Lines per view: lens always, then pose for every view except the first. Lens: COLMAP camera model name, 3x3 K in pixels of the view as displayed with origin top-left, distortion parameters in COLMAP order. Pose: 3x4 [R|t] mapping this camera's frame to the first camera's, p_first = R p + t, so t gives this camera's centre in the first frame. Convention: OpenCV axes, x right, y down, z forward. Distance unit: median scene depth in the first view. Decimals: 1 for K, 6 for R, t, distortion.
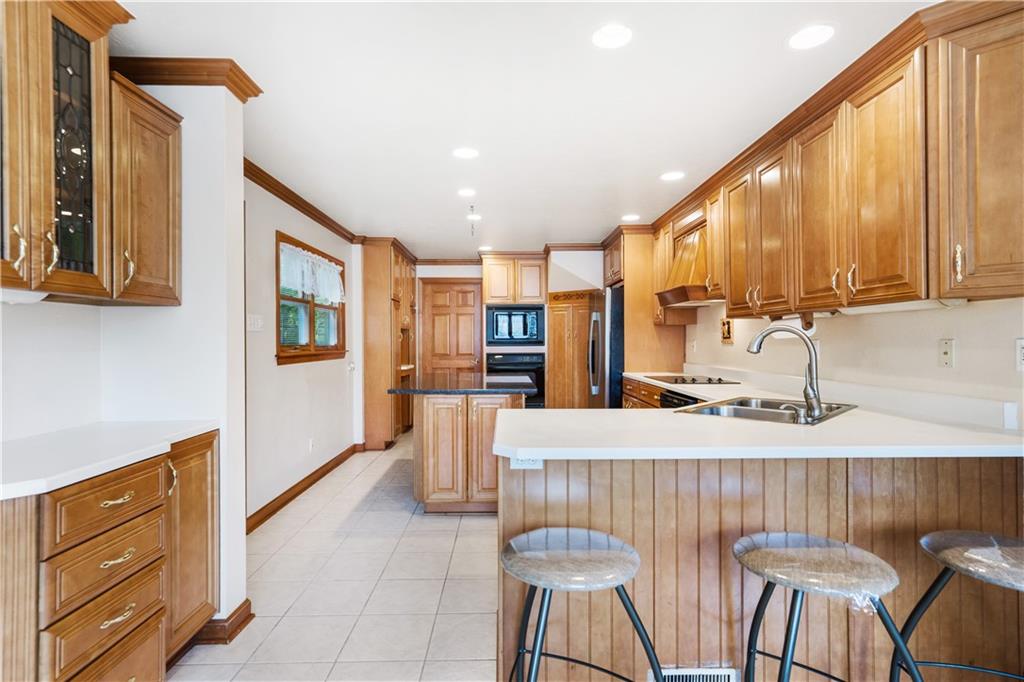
lens RADIAL K [[513.4, 0, 496.2], [0, 513.4, 340.2], [0, 0, 1]] dist [0.000233, 0.002926]
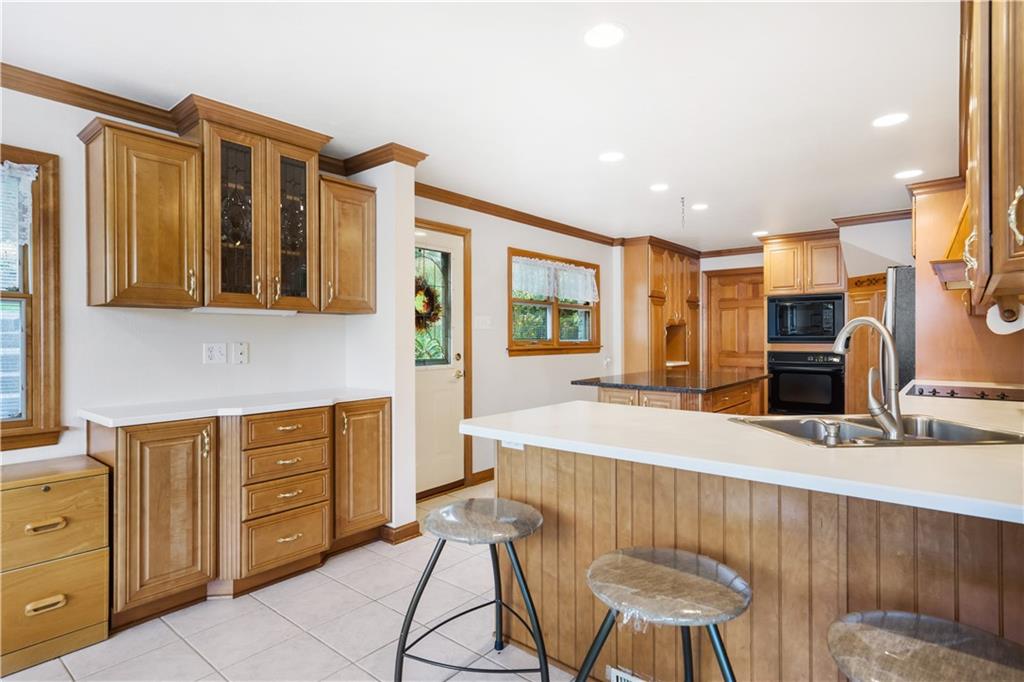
lens RADIAL K [[513.4, 0, 508.0], [0, 513.4, 338.5], [0, 0, 1]] dist [0.000233, 0.002926]
pose [[0.772528, 0.004020, -0.634968, 0.258796], [-0.000967, 0.999986, 0.005155, -0.000660], [0.634980, -0.003368, 0.772521, 0.033760]]
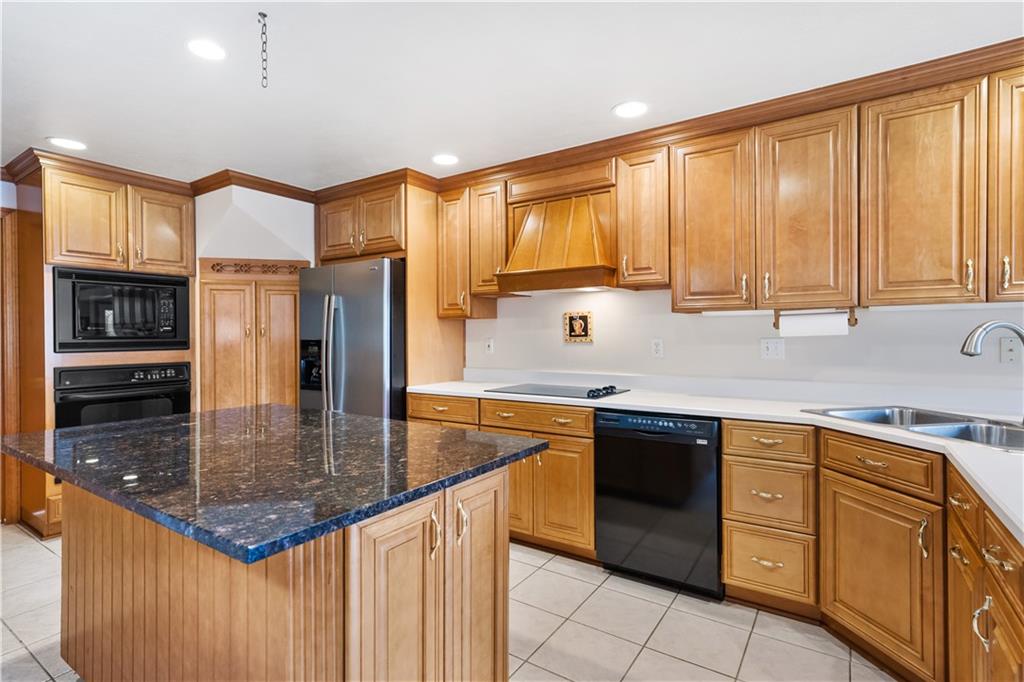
lens RADIAL K [[498.2, 0, 508.1], [0, 498.2, 344.4], [0, 0, 1]] dist [-0.004678, -0.001046]
pose [[0.554713, -0.013039, 0.831940, -0.220251], [0.003374, 0.999904, 0.013423, -0.001351], [-0.832035, -0.004639, 0.554704, 0.511191]]
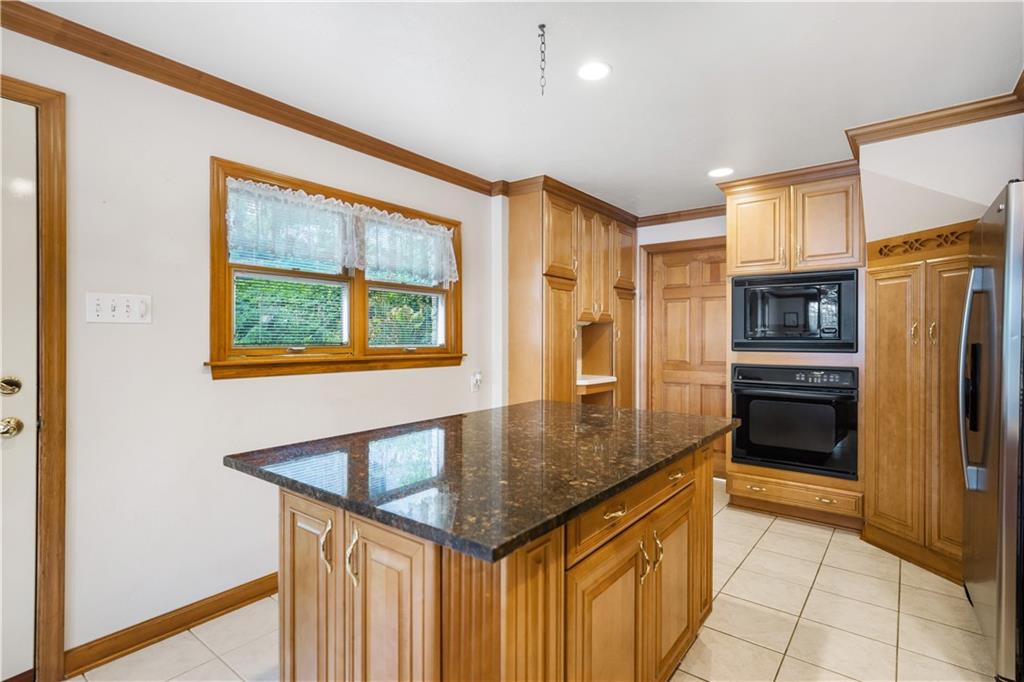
lens RADIAL K [[498.2, 0, 500.7], [0, 498.2, 338.6], [0, 0, 1]] dist [-0.004678, -0.001046]
pose [[0.792266, 0.007881, -0.610126, 0.147012], [-0.006663, 0.999969, 0.004265, -0.003266], [0.610140, 0.000686, 0.792293, 0.539626]]
